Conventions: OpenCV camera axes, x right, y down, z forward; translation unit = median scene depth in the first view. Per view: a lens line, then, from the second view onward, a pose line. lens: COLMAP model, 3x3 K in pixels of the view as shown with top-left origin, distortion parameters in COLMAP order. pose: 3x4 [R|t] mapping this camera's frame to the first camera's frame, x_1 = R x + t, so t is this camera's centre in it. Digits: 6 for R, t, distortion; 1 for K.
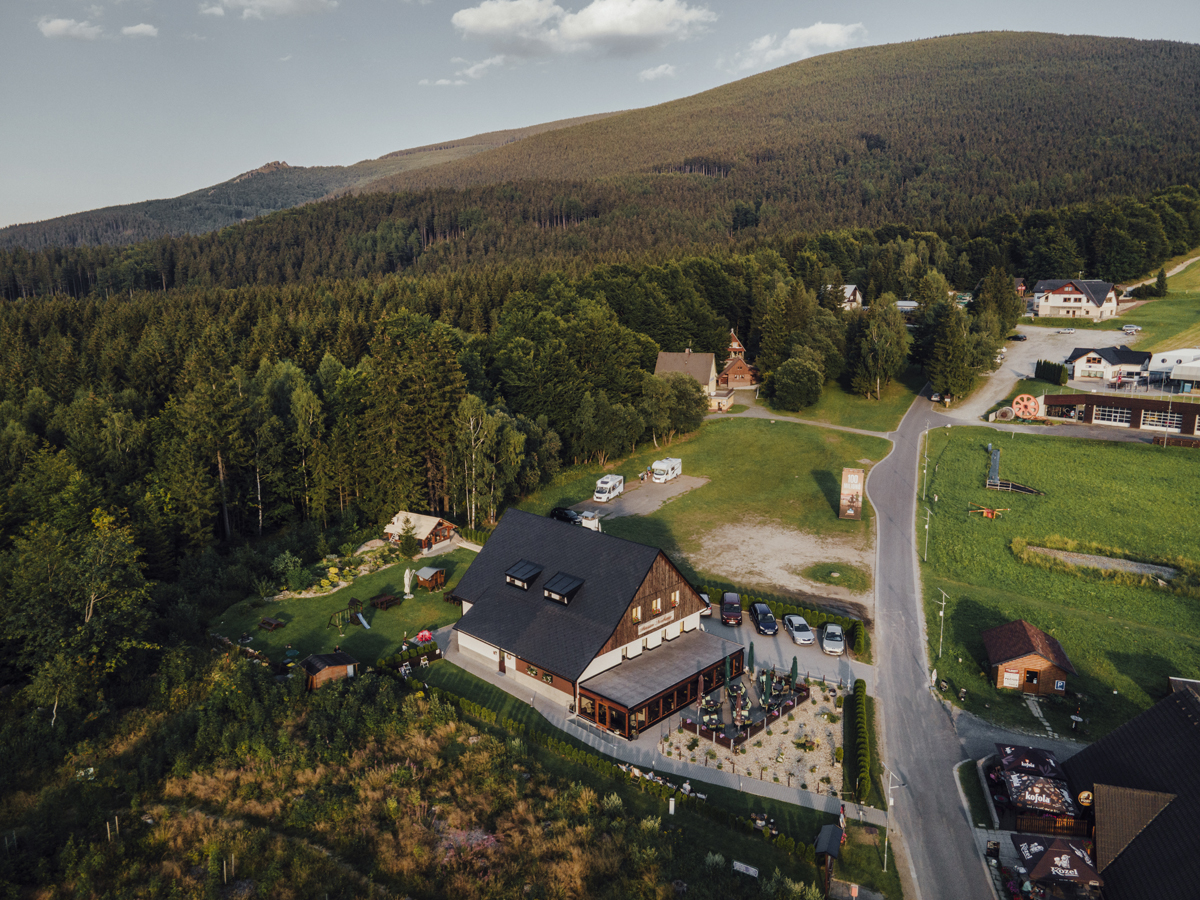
lens RADIAL K [[876.9, 0, 600.0], [0, 876.9, 450.0], [0, 0, 1]] dist [0.019519, 0.054563]
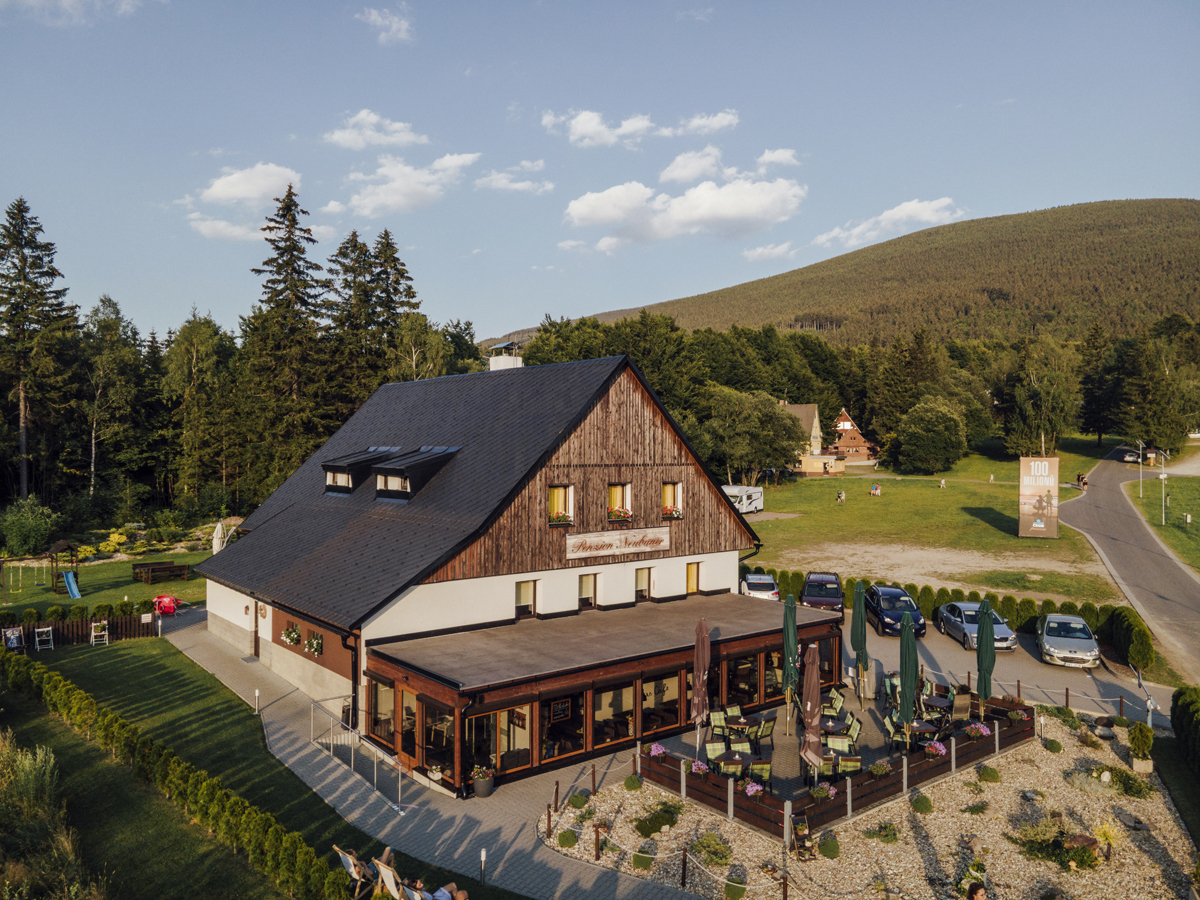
lens RADIAL K [[876.9, 0, 600.0], [0, 876.9, 450.0], [0, 0, 1]] dist [0.019519, 0.054563]
pose [[0.991467, 0.002109, -0.130344, 0.075268], [-0.027897, 0.980139, -0.196341, 0.163305], [0.127341, 0.198302, 0.971834, 0.409845]]
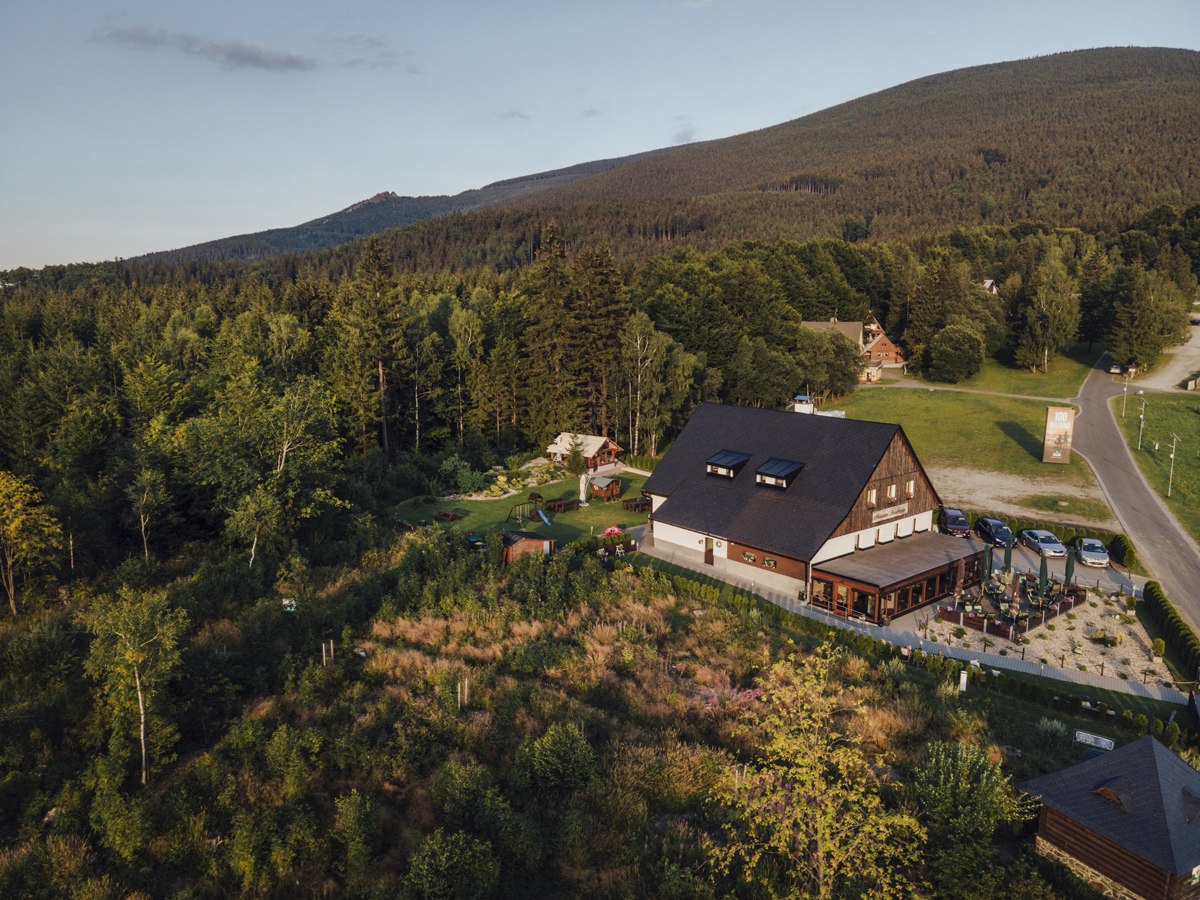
lens RADIAL K [[876.9, 0, 600.0], [0, 876.9, 450.0], [0, 0, 1]] dist [0.019519, 0.054563]
pose [[0.994643, 0.021038, -0.101208, -0.092986], [-0.024466, 0.999164, -0.032754, 0.118362], [0.100434, 0.035055, 0.994326, 0.073580]]
